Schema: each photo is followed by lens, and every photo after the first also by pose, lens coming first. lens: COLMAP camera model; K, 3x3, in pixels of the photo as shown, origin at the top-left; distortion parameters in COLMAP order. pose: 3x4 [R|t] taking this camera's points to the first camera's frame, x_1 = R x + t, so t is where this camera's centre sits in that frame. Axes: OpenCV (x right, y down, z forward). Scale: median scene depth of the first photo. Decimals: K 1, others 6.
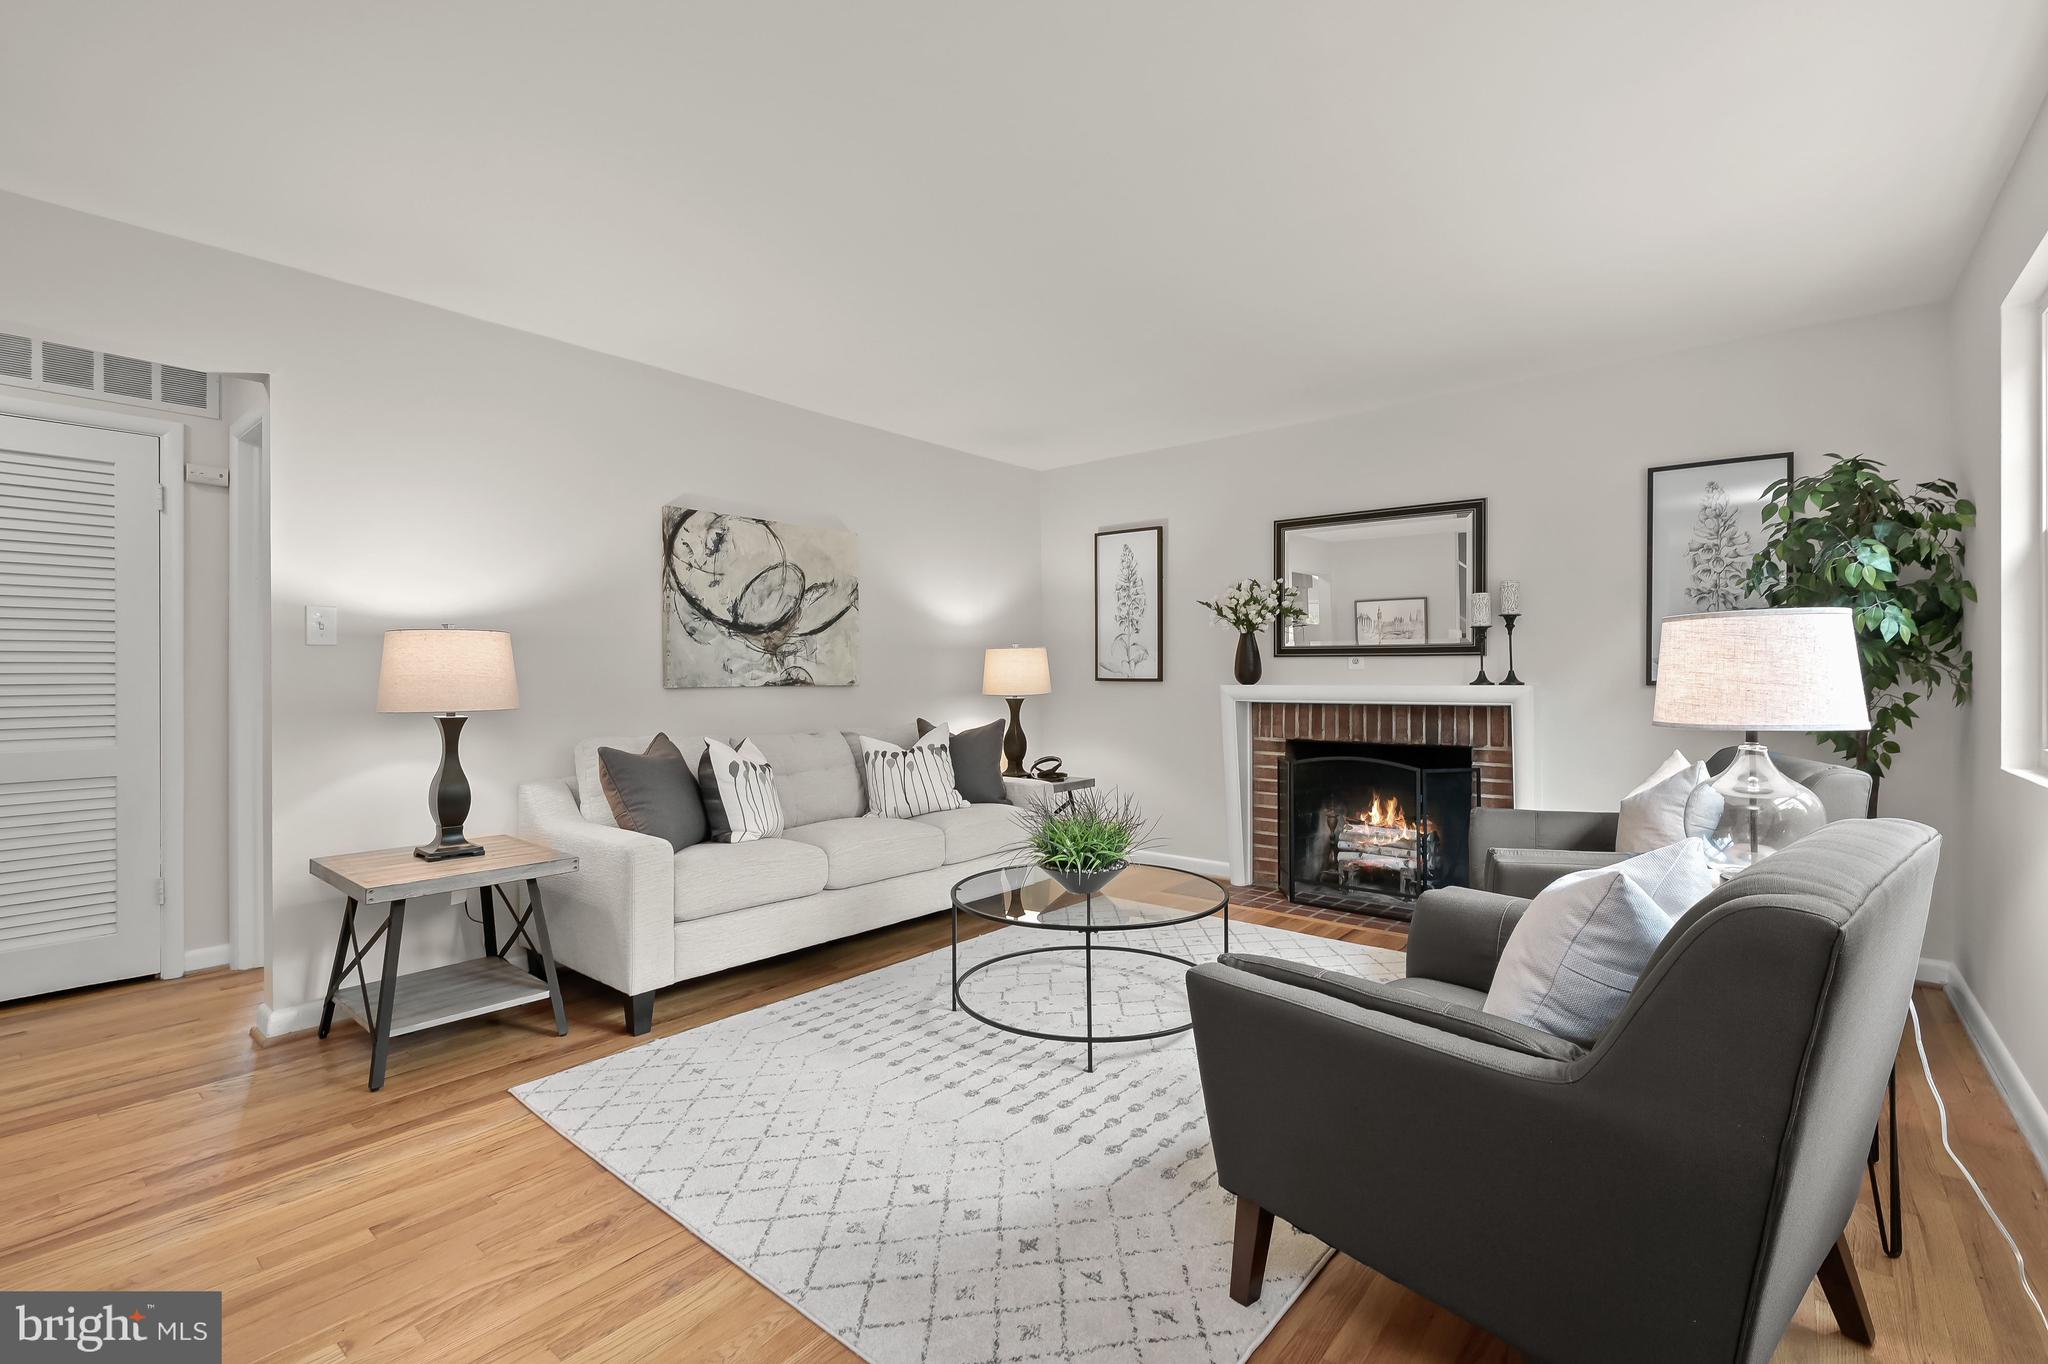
lens RADIAL K [[908.3, 0, 1034.6], [0, 908.3, 682.5], [0, 0, 1]] dist [-0.001728, 0.000129]
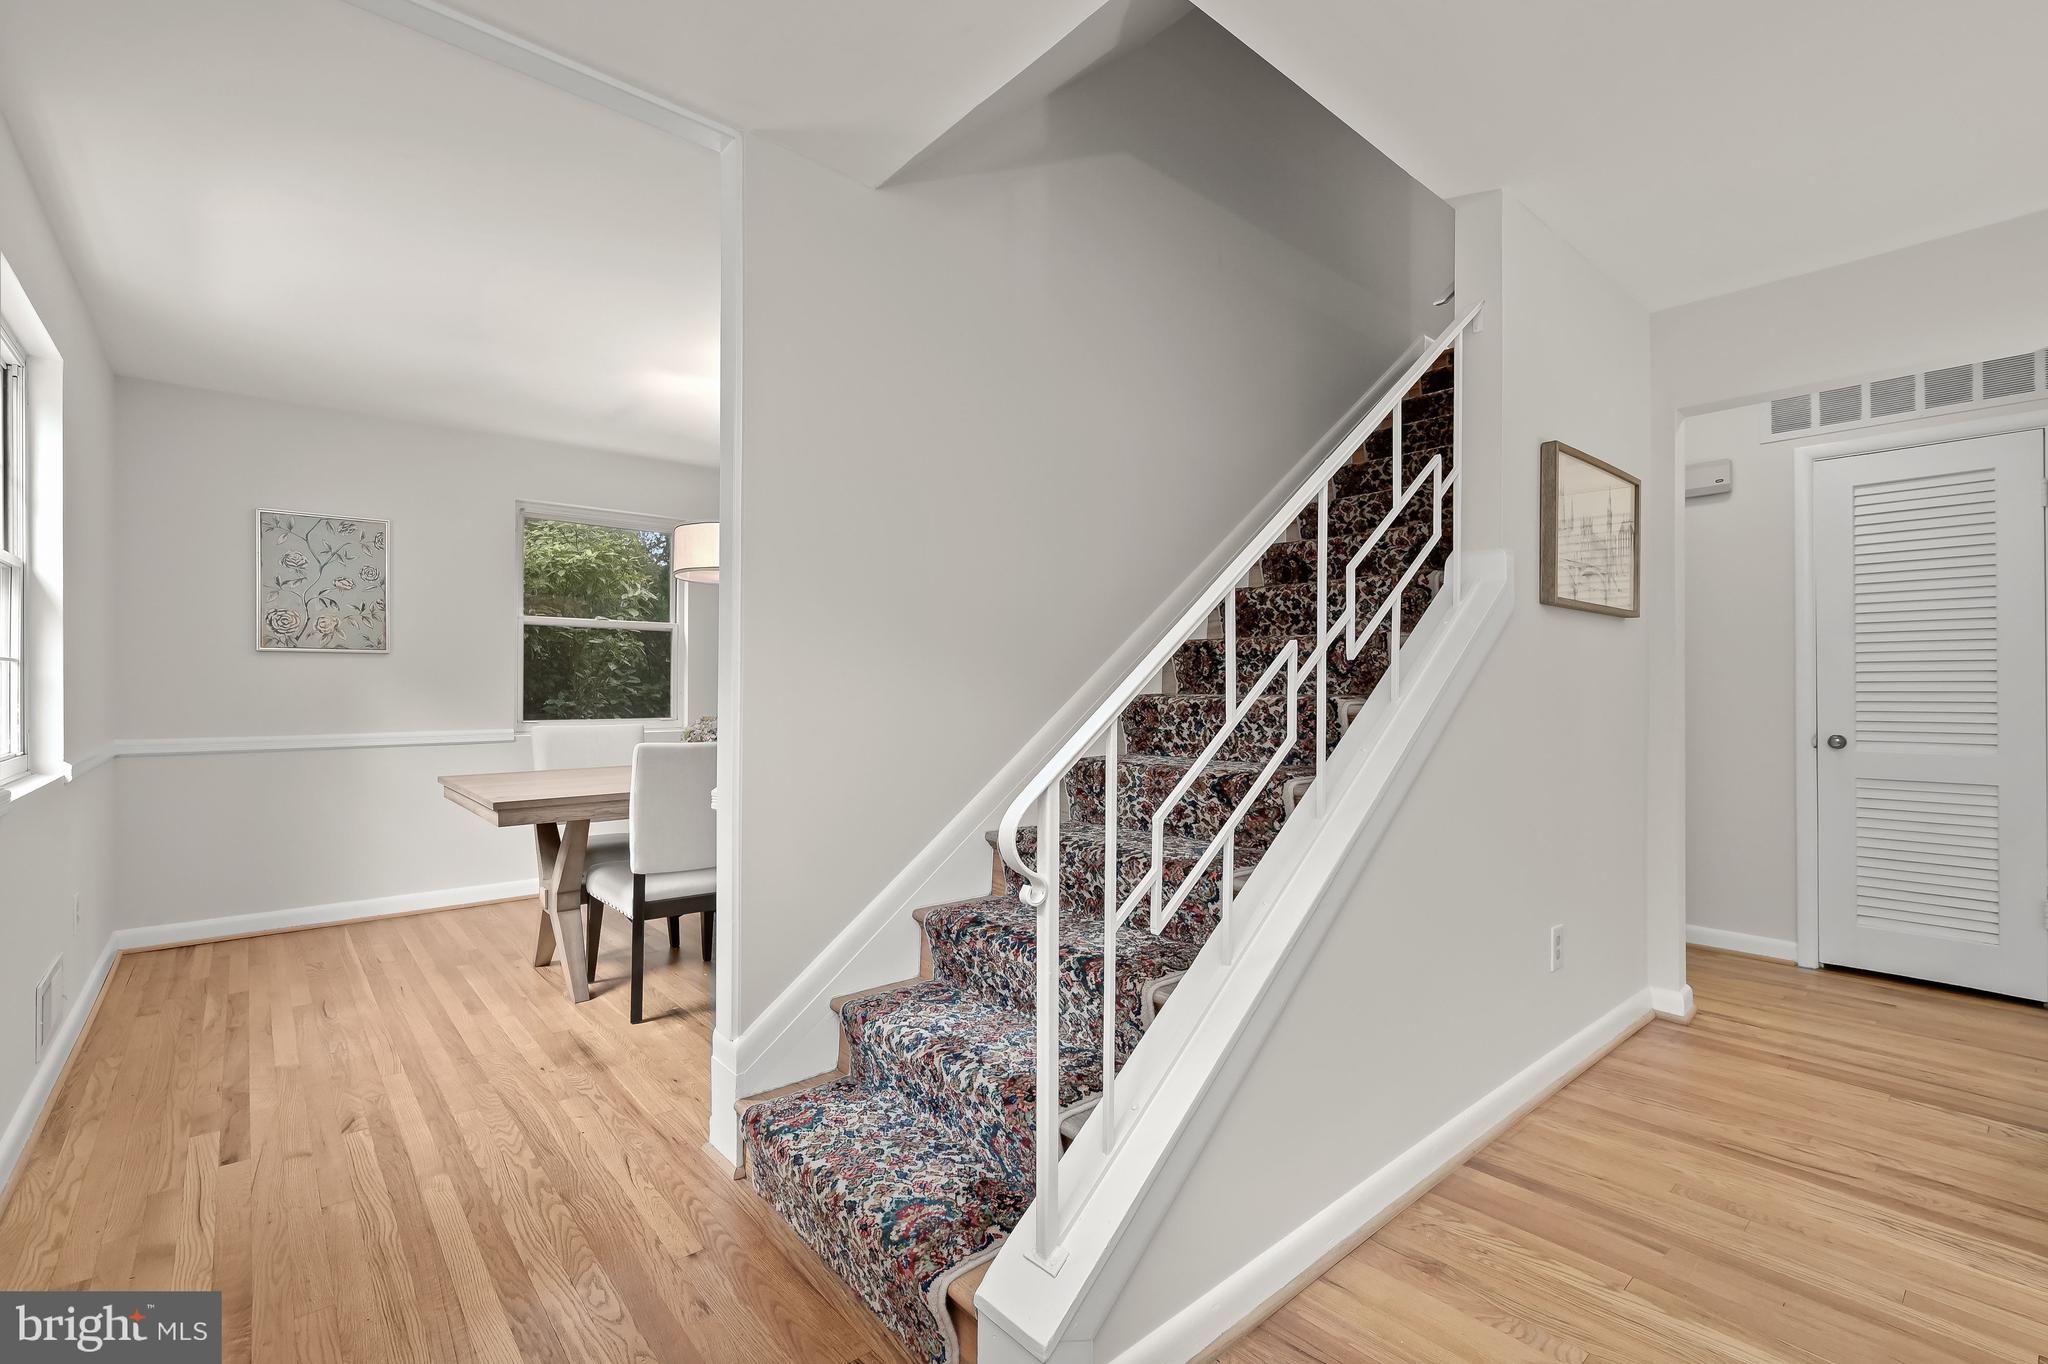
lens RADIAL K [[908.3, 0, 1034.6], [0, 908.3, 682.5], [0, 0, 1]] dist [-0.001728, 0.000129]
pose [[-0.173856, 0.000751, -0.984771, 0.105868], [-0.007184, 0.999972, 0.002030, -0.002173], [0.984745, 0.007427, -0.173846, 0.107448]]
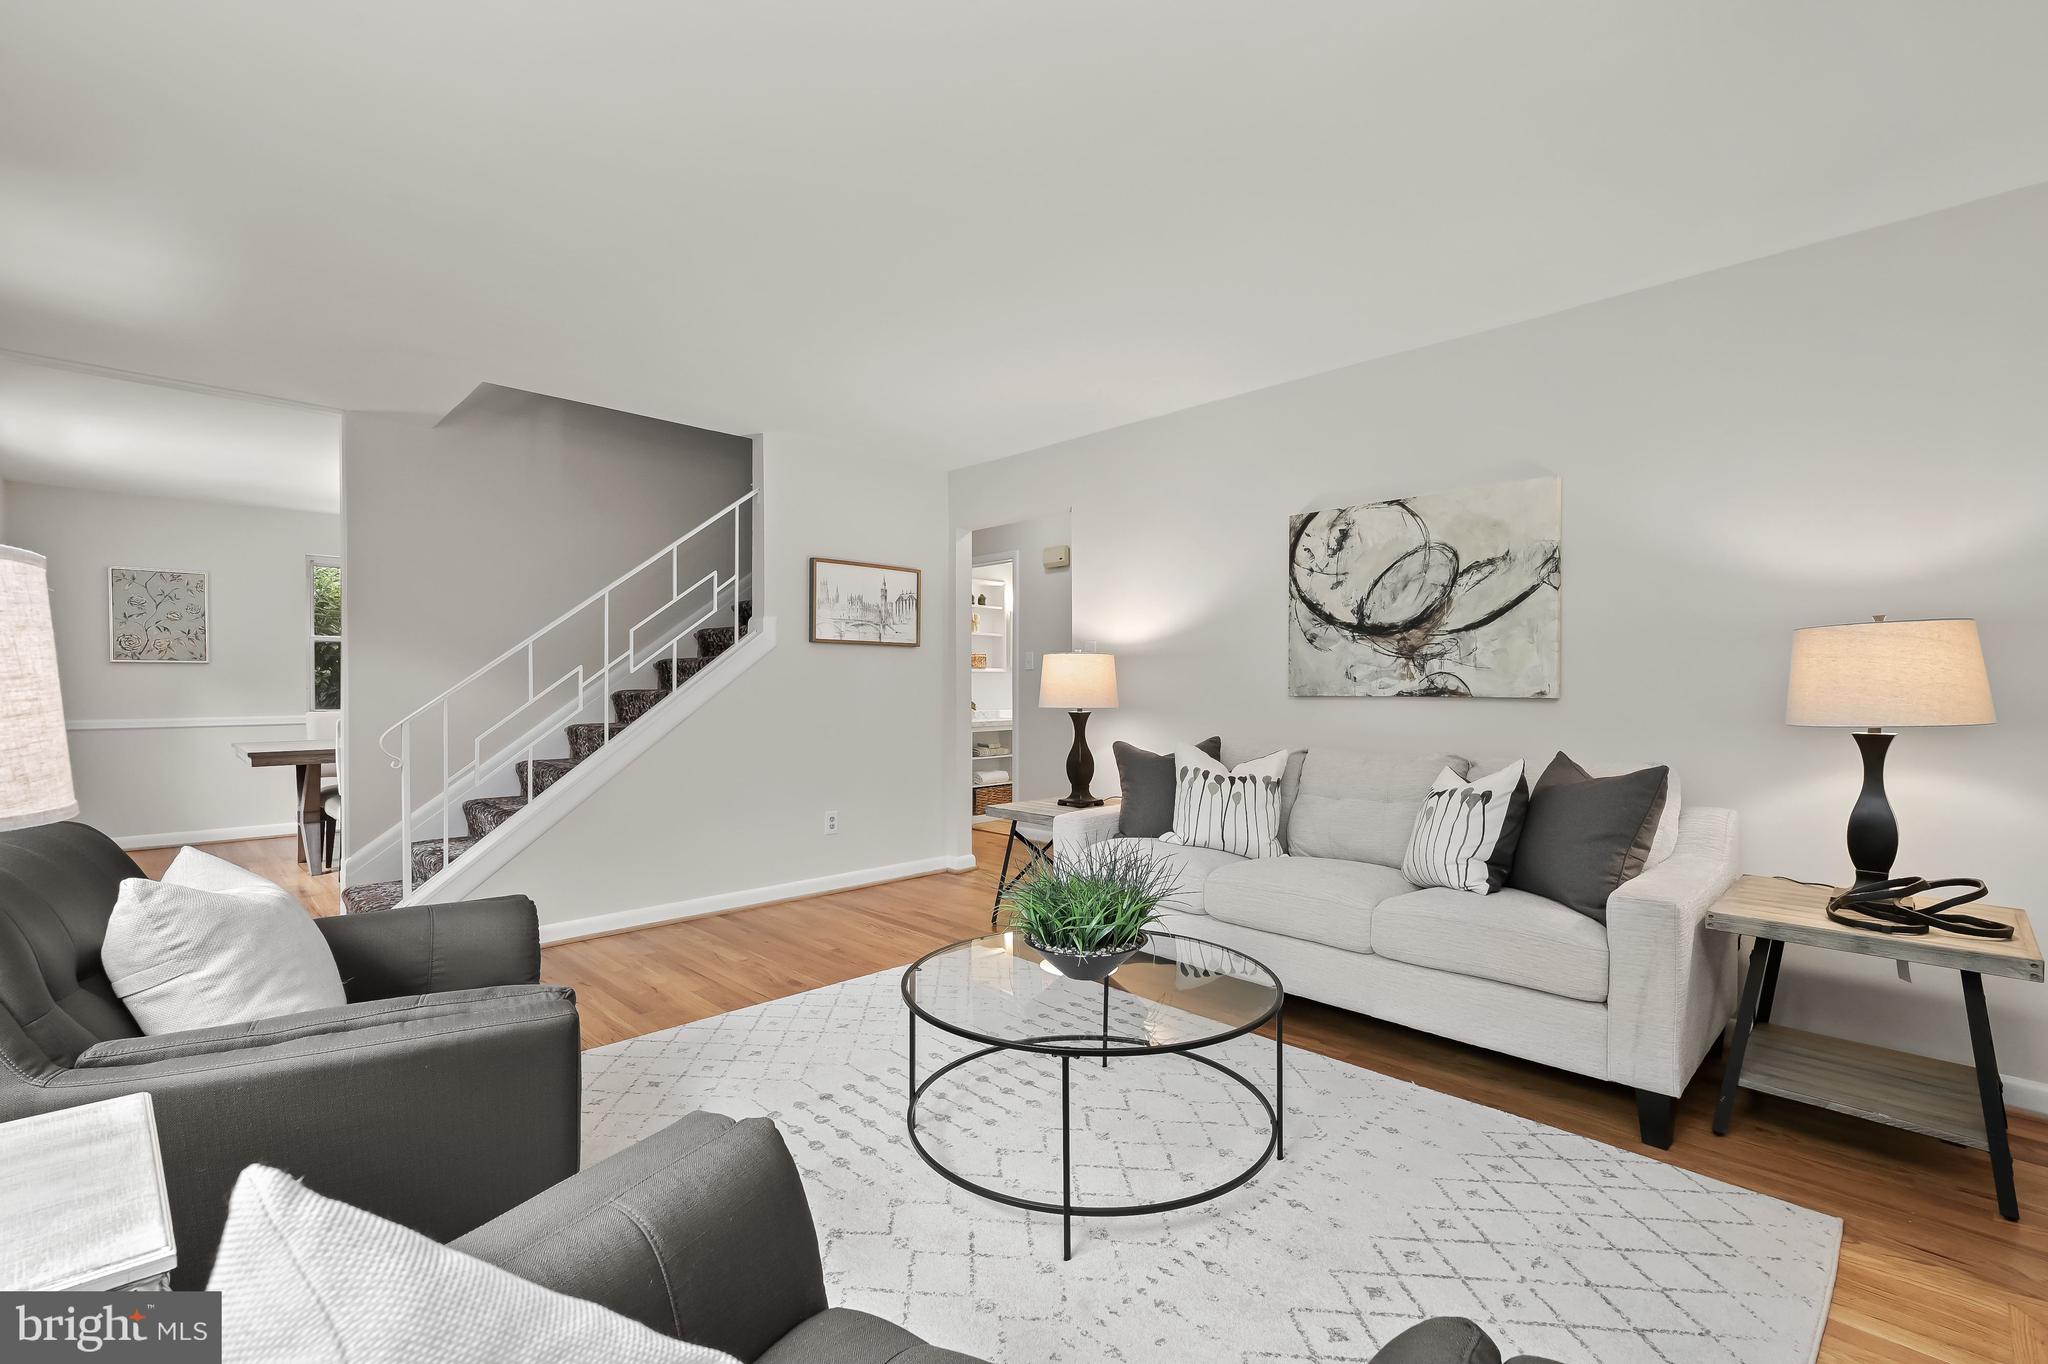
lens RADIAL K [[897.5, 0, 1028.0], [0, 897.5, 696.6], [0, 0, 1]] dist [-0.000163, 0.000023]
pose [[-0.109879, 0.015570, -0.993823, 0.572522], [-0.007129, 0.999839, 0.016452, -0.006993], [0.993919, 0.008893, -0.109751, 0.752134]]
